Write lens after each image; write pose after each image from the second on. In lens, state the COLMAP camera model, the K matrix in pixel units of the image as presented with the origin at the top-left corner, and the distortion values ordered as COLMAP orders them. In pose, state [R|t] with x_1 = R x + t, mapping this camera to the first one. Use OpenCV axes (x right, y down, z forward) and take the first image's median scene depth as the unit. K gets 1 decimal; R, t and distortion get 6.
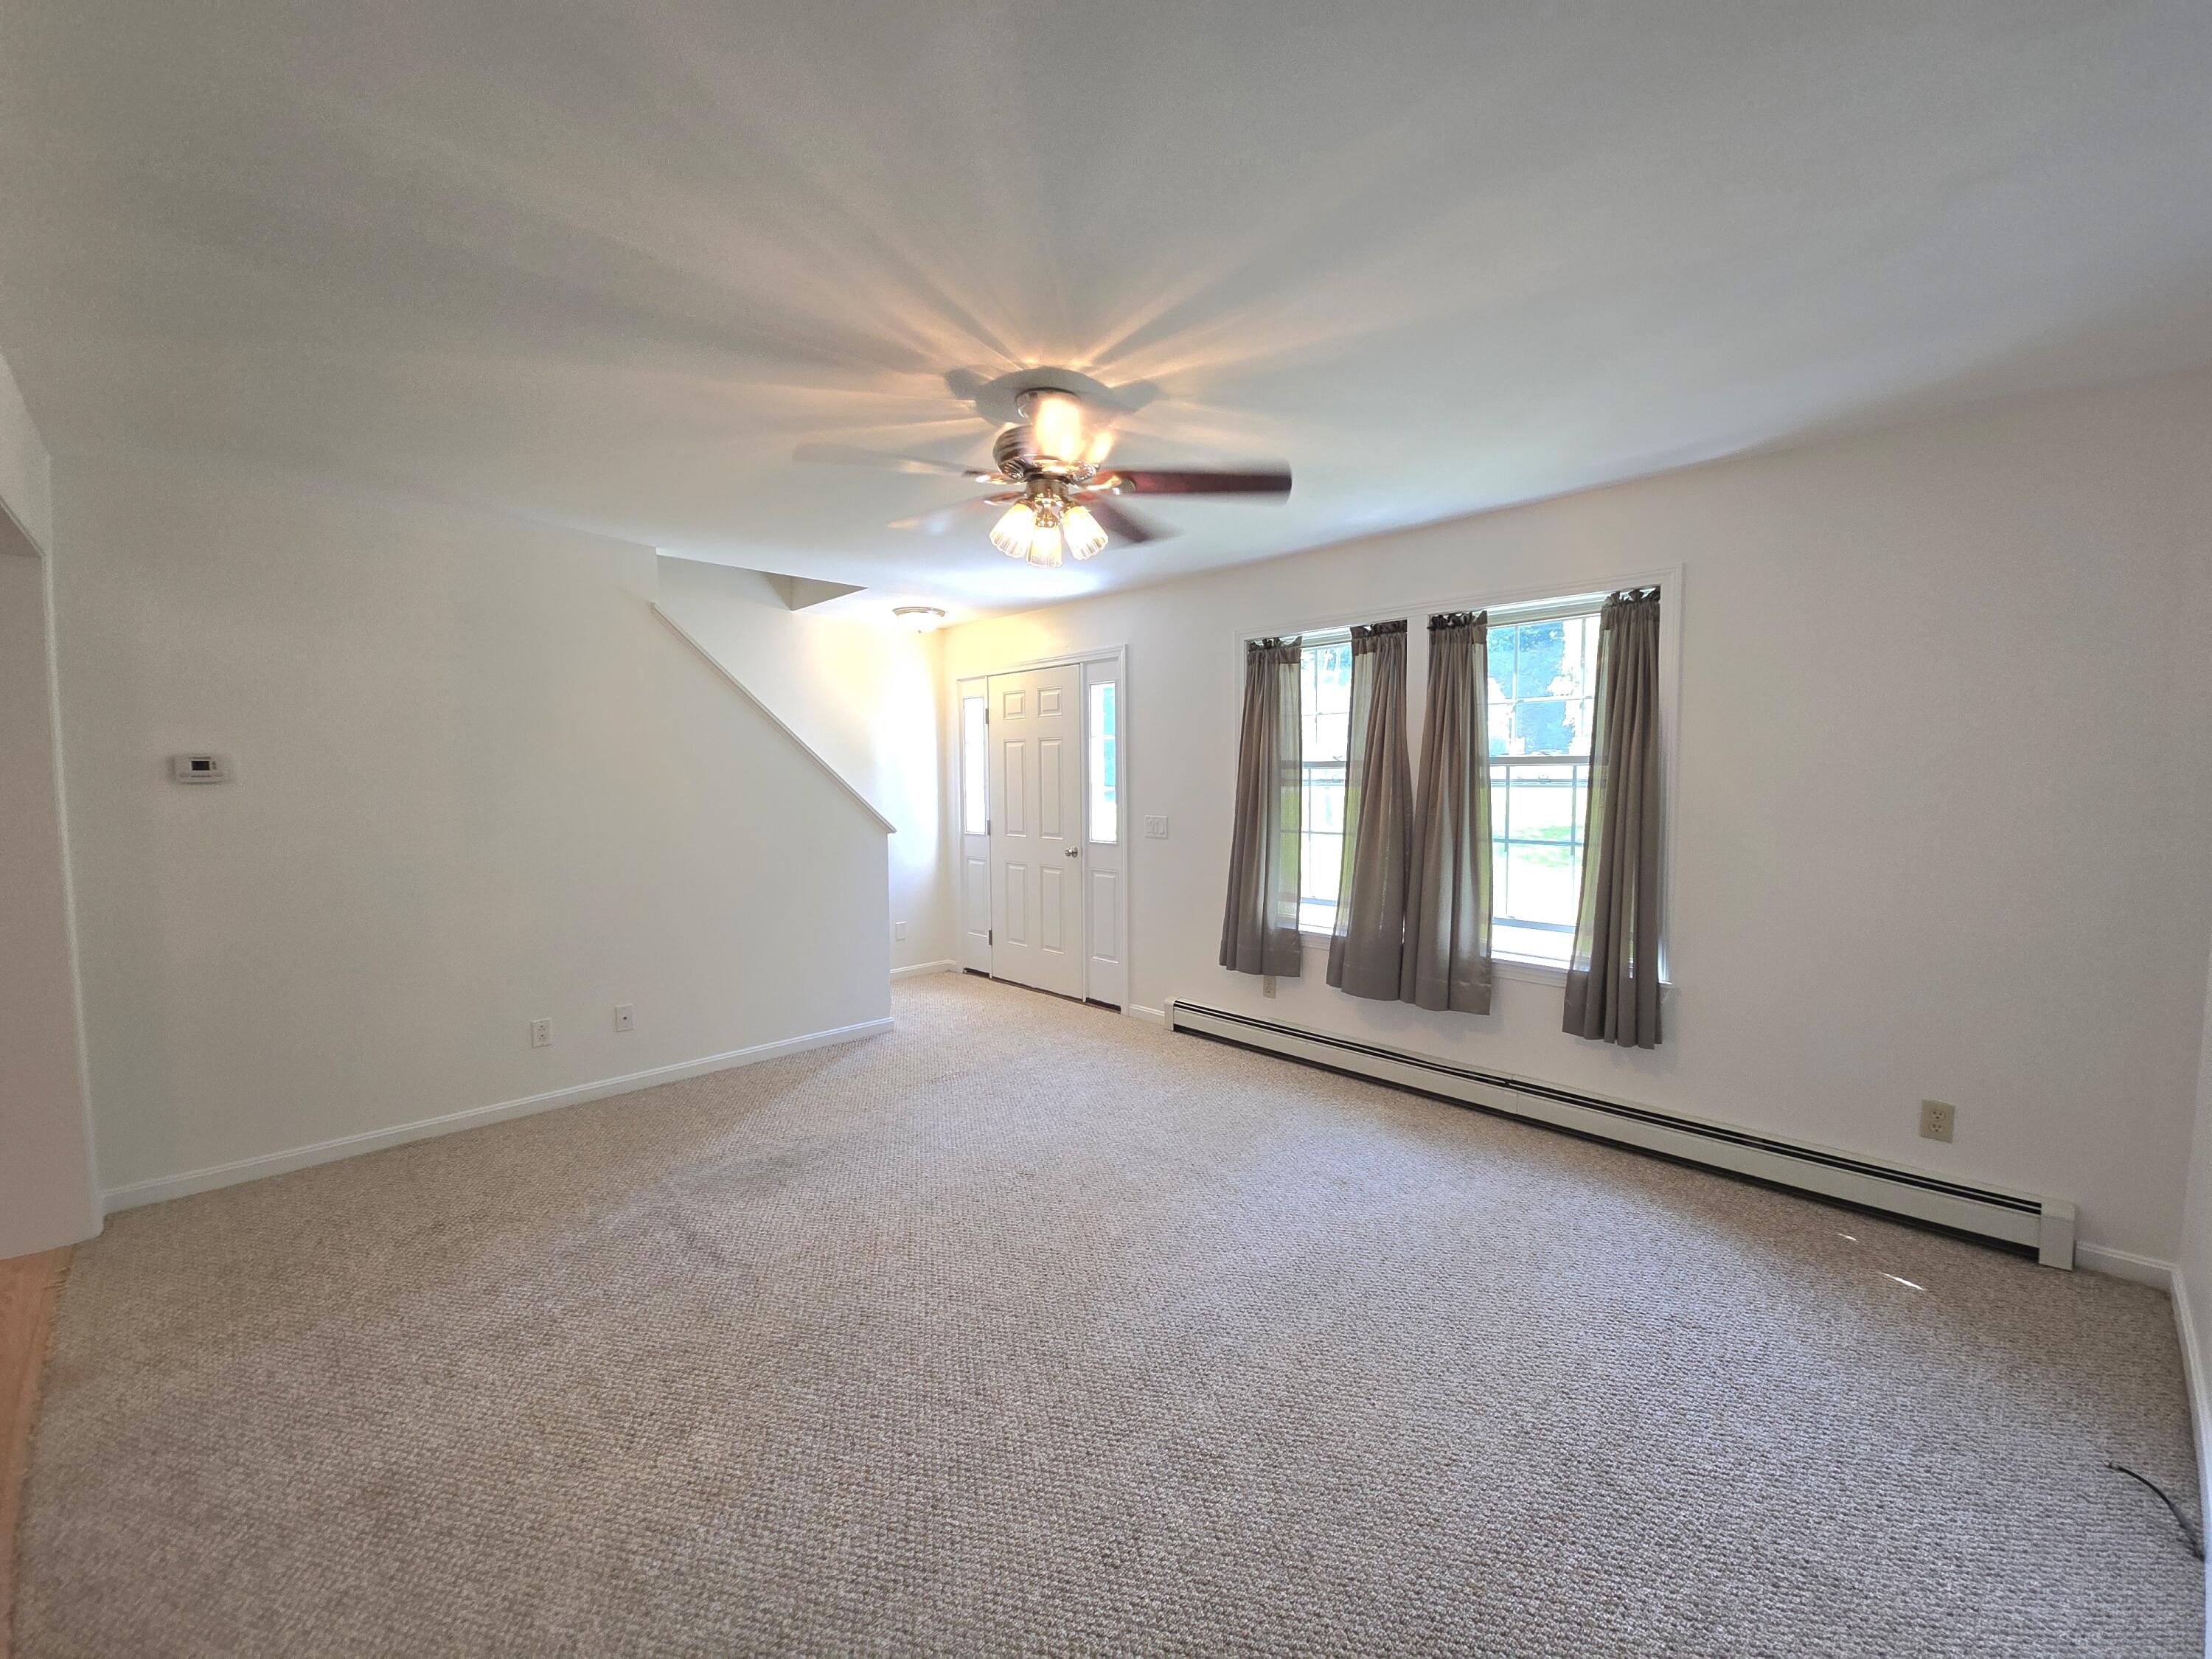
lens RADIAL K [[889.6, 0, 1106.9], [0, 889.6, 832.8], [0, 0, 1]] dist [0.001911, -0.000145]
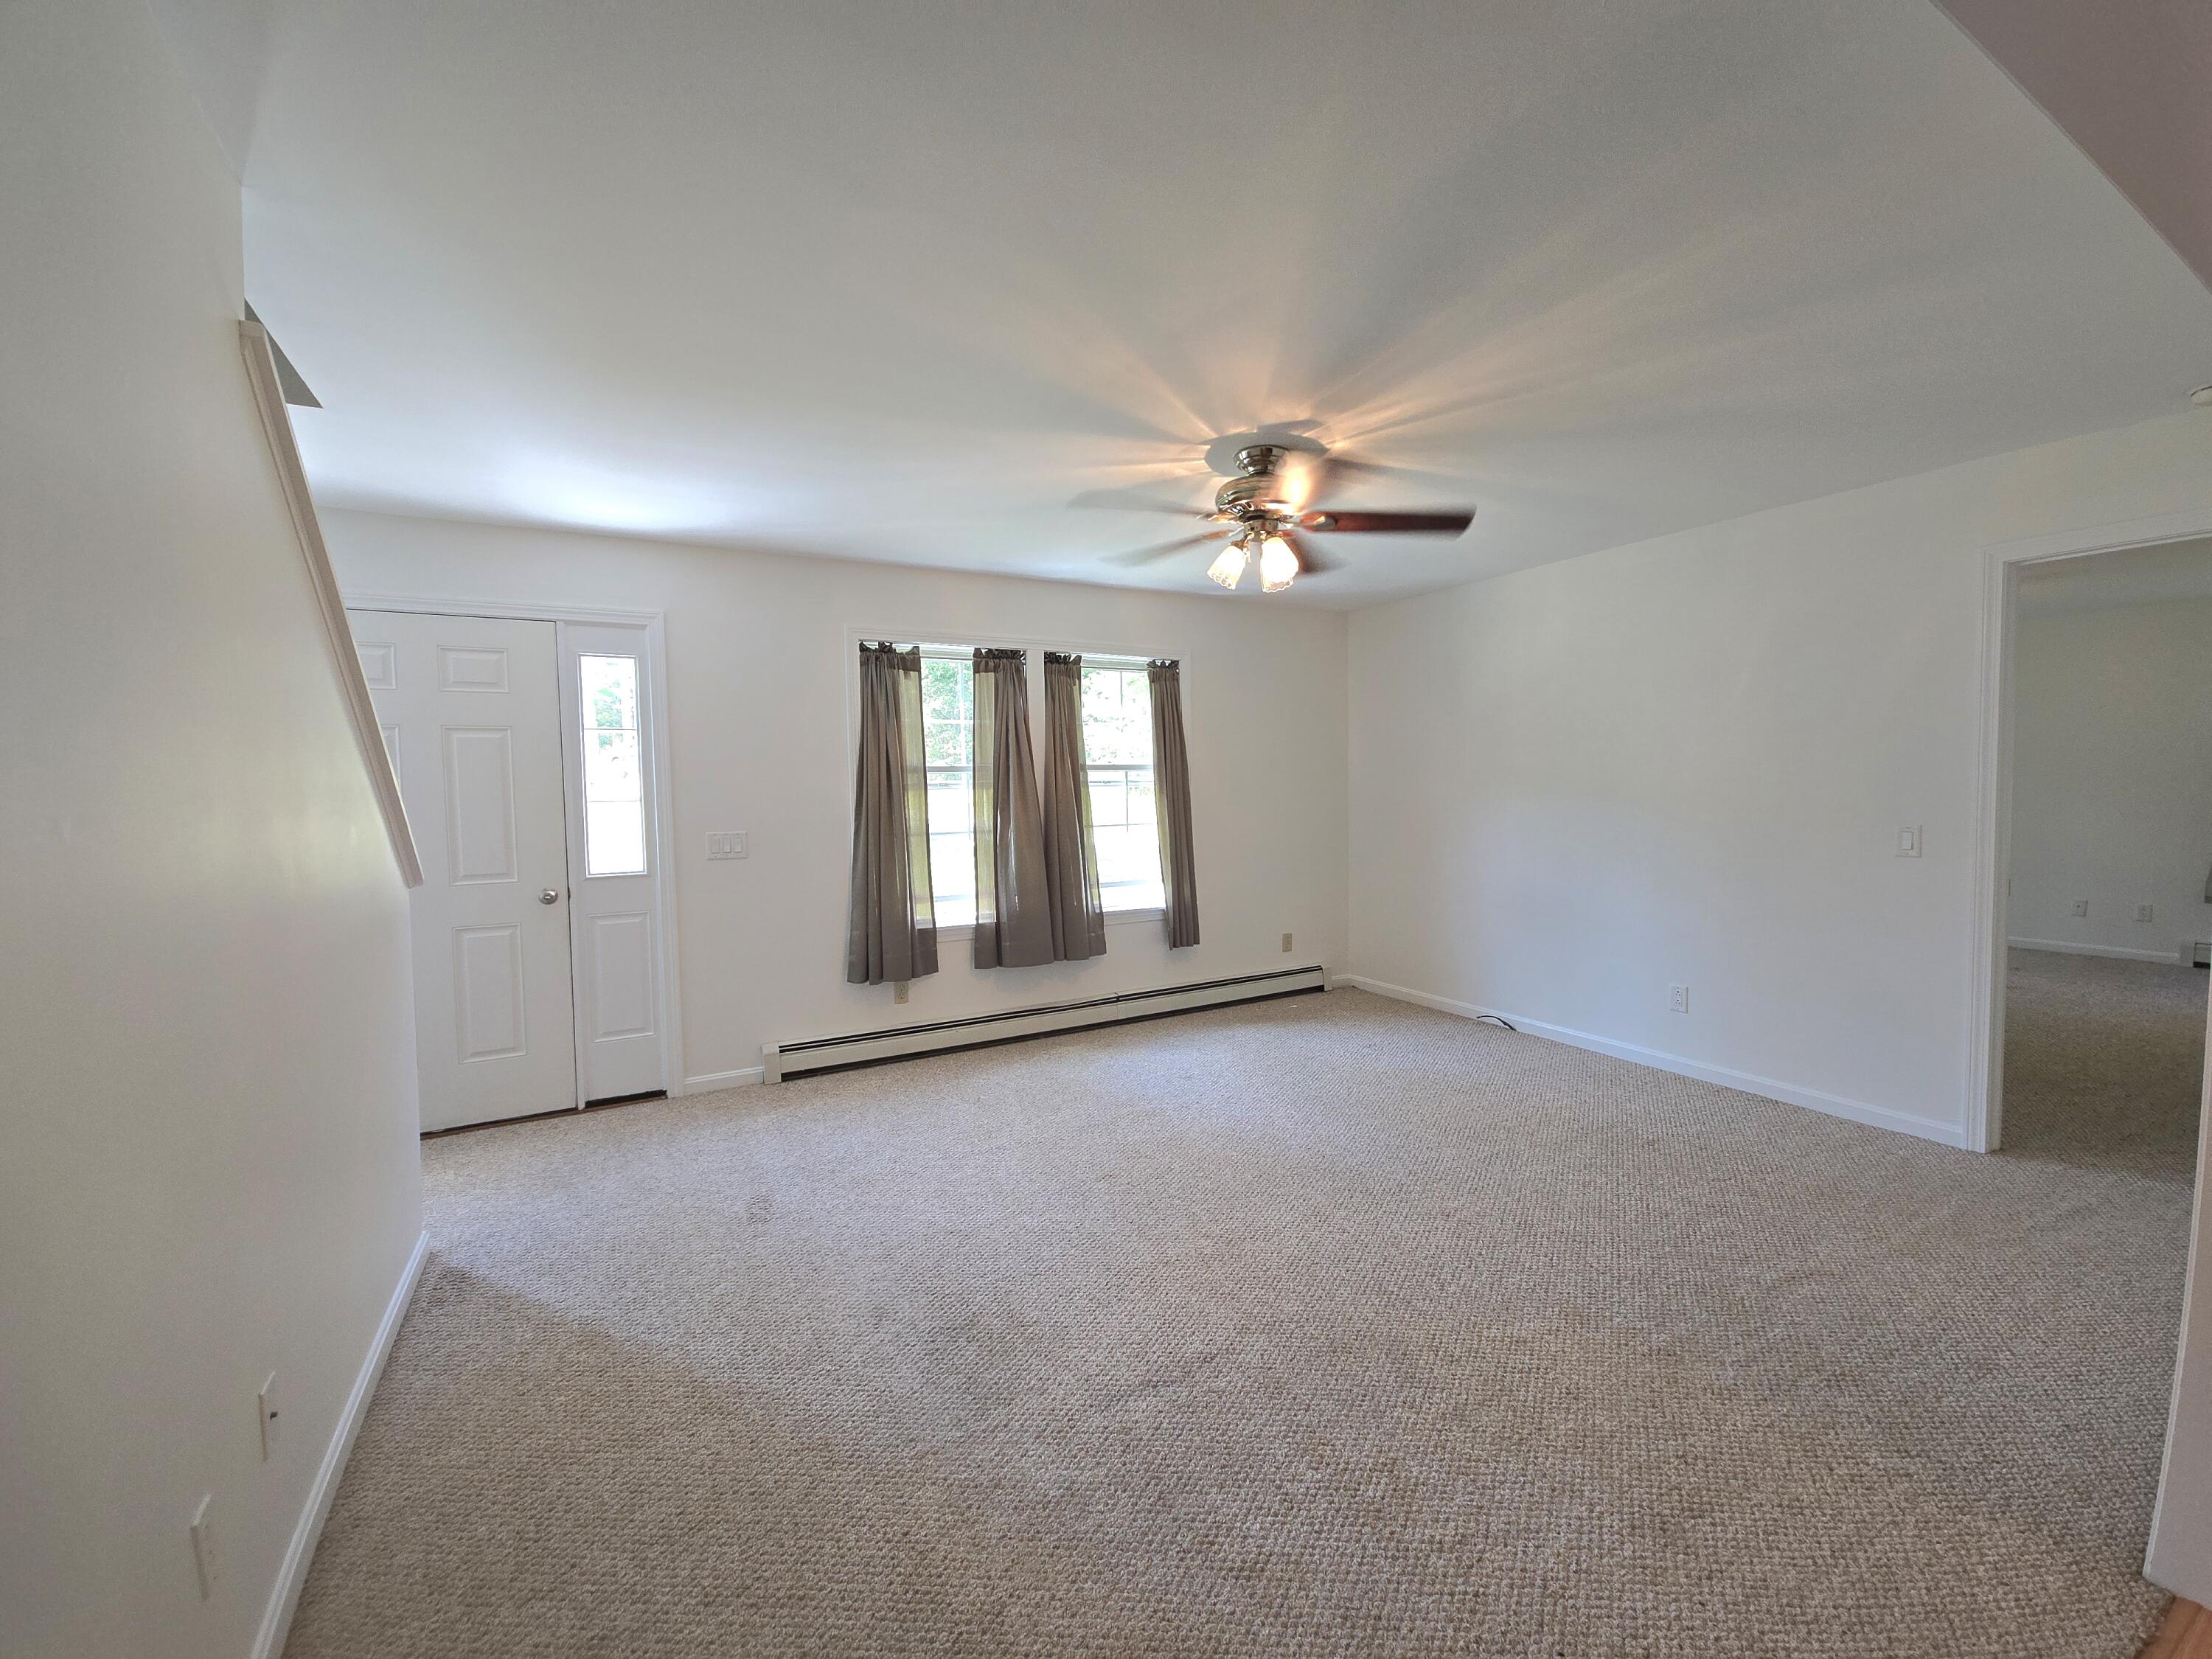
lens RADIAL K [[908.9, 0, 1103.4], [0, 908.9, 834.0], [0, 0, 1]] dist [0.001913, -0.000152]
pose [[0.269871, -0.051994, 0.961492, -0.826325], [0.080527, 0.996262, 0.031272, -0.019326], [-0.959523, 0.068987, 0.273049, 0.562317]]
